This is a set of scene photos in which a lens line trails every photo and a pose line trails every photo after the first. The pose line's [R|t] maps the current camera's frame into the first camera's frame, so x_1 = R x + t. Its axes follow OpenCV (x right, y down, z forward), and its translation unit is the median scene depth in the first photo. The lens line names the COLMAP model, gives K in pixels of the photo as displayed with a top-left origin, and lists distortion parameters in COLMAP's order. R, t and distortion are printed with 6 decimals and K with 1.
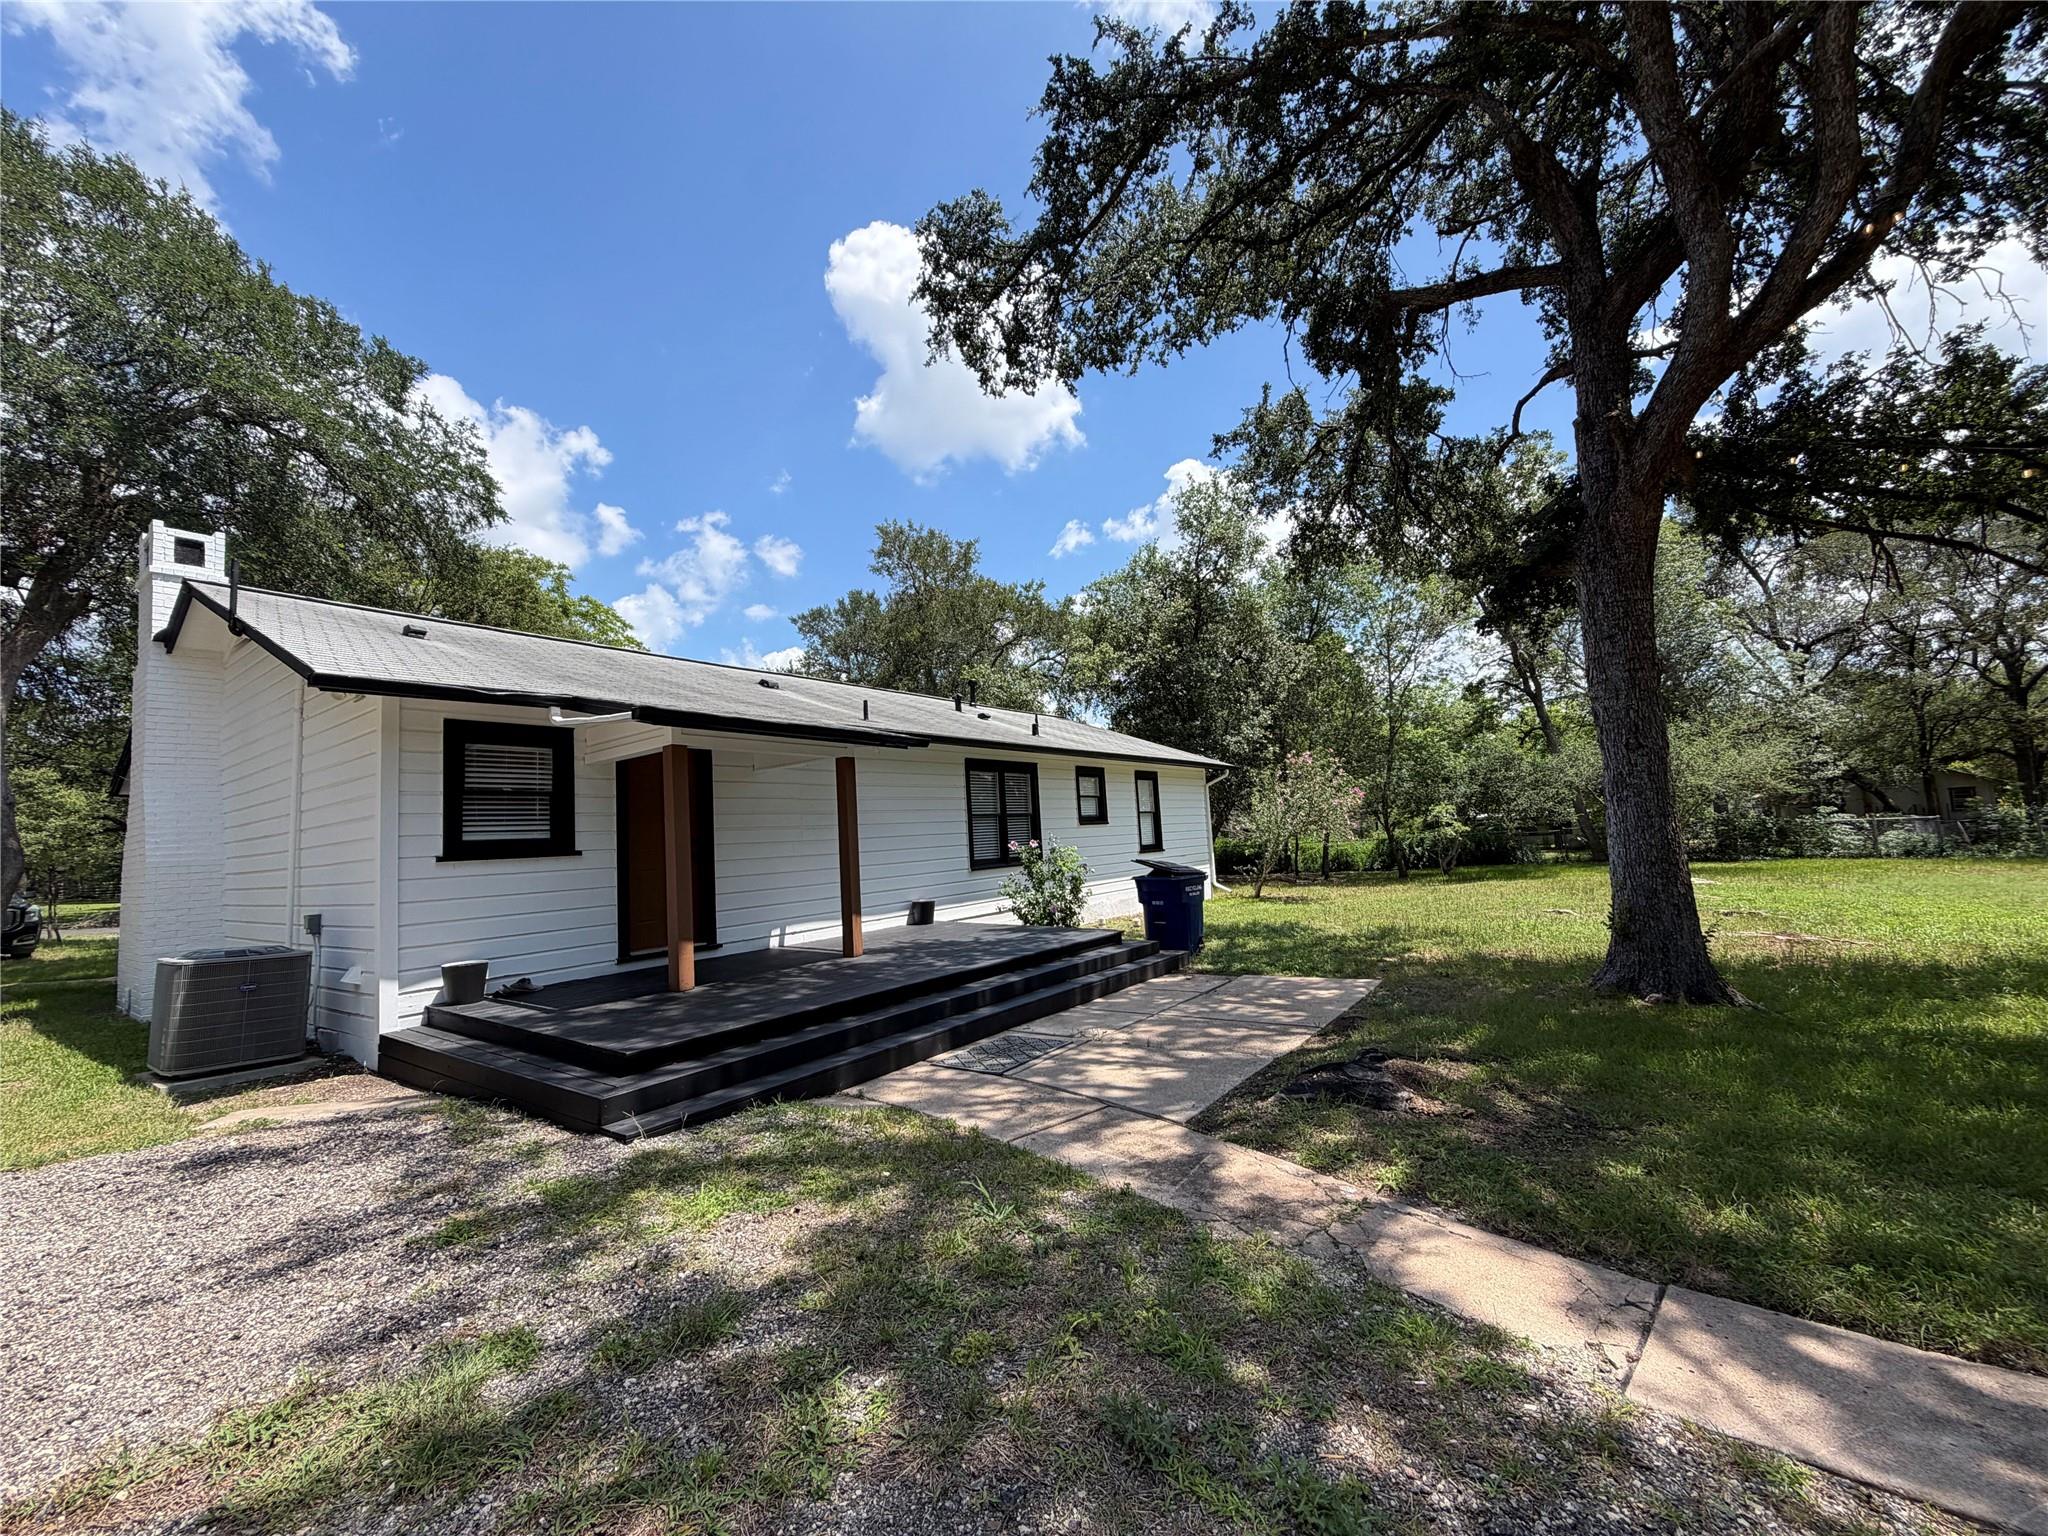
lens RADIAL K [[825.4, 0, 1024.0], [0, 825.4, 768.0], [0, 0, 1]] dist [-0.006500, -0.000007]
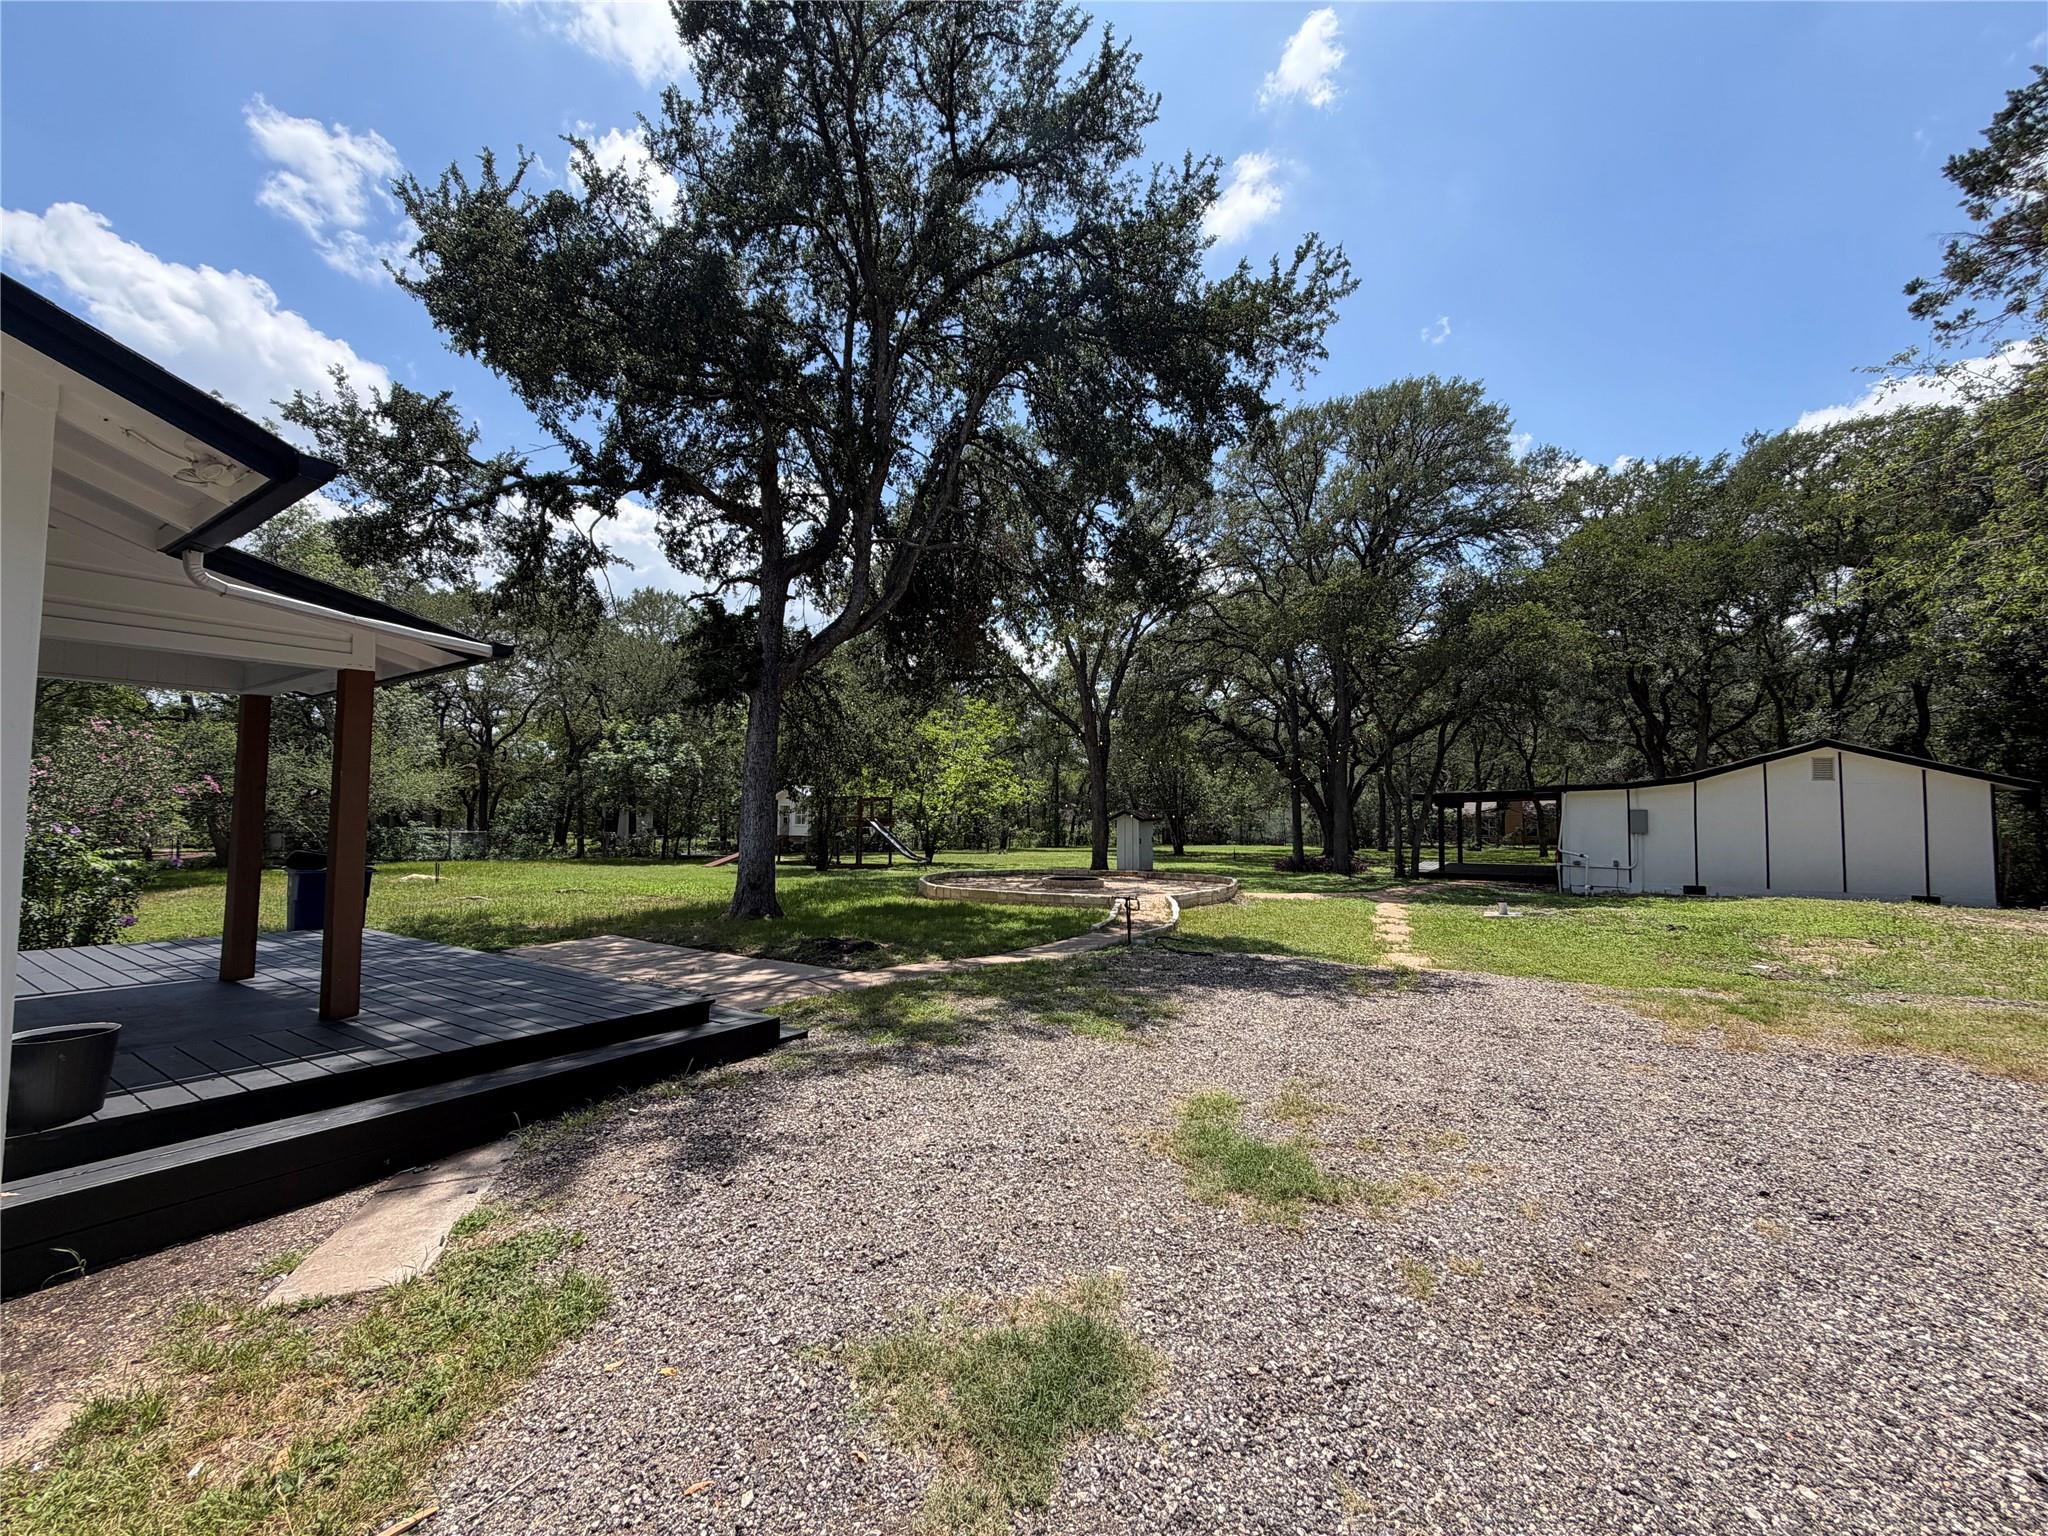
lens RADIAL K [[825.4, 0, 1024.0], [0, 825.4, 768.0], [0, 0, 1]] dist [-0.006500, -0.000007]
pose [[-0.055298, 0.102885, 0.993155, -2.250849], [-0.083147, 0.990748, -0.107265, 0.143861], [-0.995002, -0.088509, -0.046232, 0.862898]]
